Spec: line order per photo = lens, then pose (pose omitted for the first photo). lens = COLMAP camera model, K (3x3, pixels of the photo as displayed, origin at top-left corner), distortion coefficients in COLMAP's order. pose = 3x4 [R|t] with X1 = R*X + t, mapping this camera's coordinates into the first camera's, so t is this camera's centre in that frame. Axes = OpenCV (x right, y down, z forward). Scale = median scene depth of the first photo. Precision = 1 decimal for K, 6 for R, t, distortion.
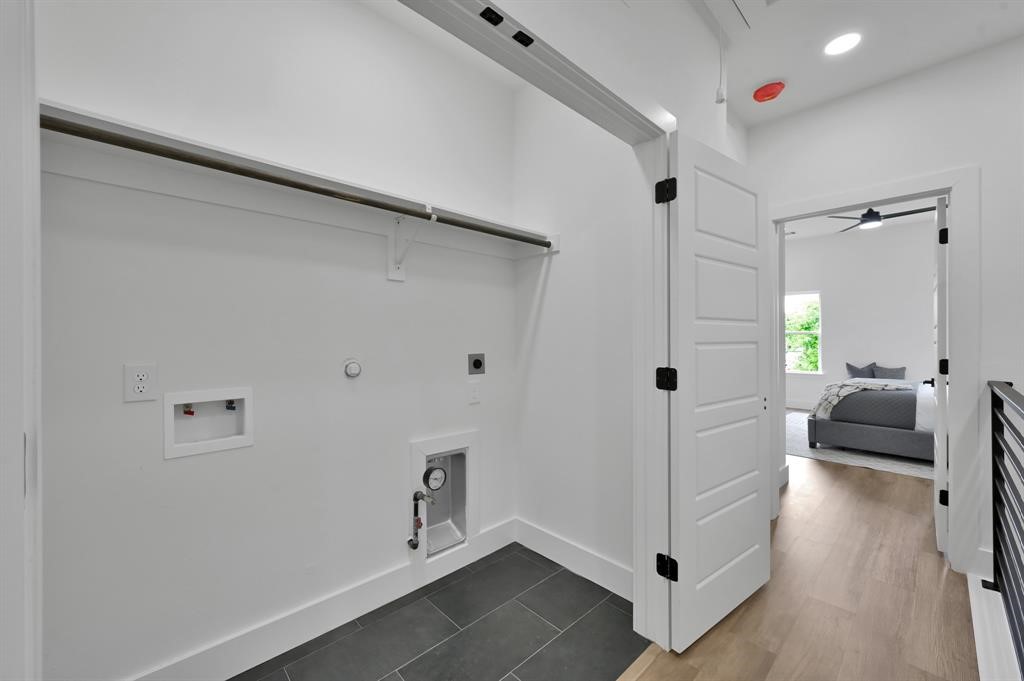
lens RADIAL K [[403.2, 0, 513.5], [0, 403.2, 339.6], [0, 0, 1]] dist [0.011145, 0.000089]
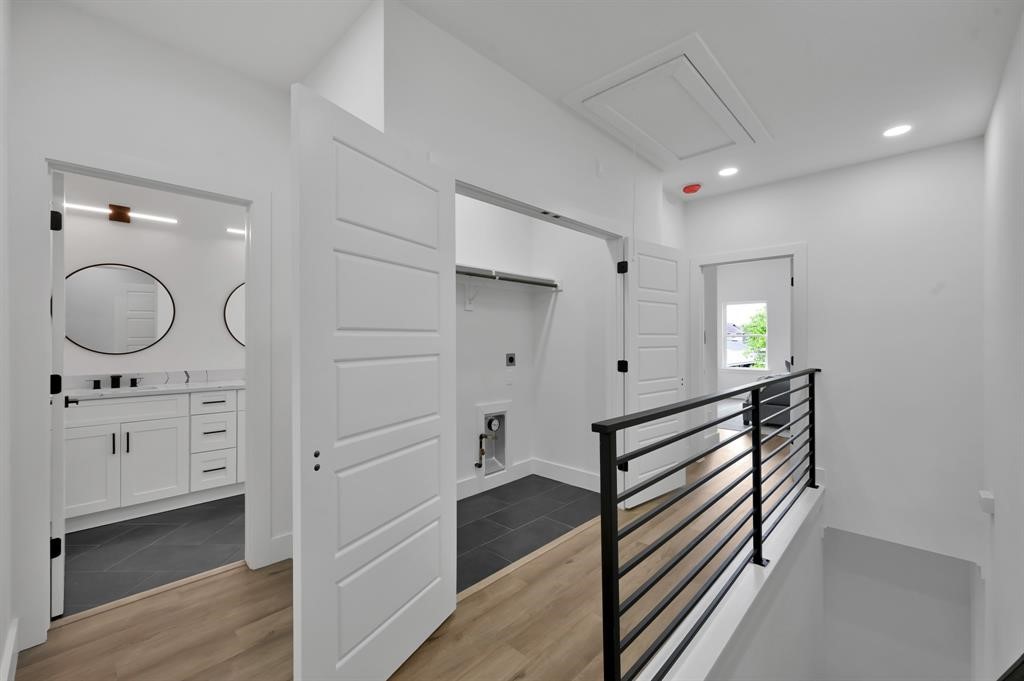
lens RADIAL K [[426.6, 0, 511.1], [0, 426.6, 340.2], [0, 0, 1]] dist [0.000472, 0.000032]
pose [[0.999075, 0.000264, 0.042993, -0.180627], [-0.000335, 0.999999, 0.001656, -0.022207], [-0.042993, -0.001669, 0.999074, -0.761699]]
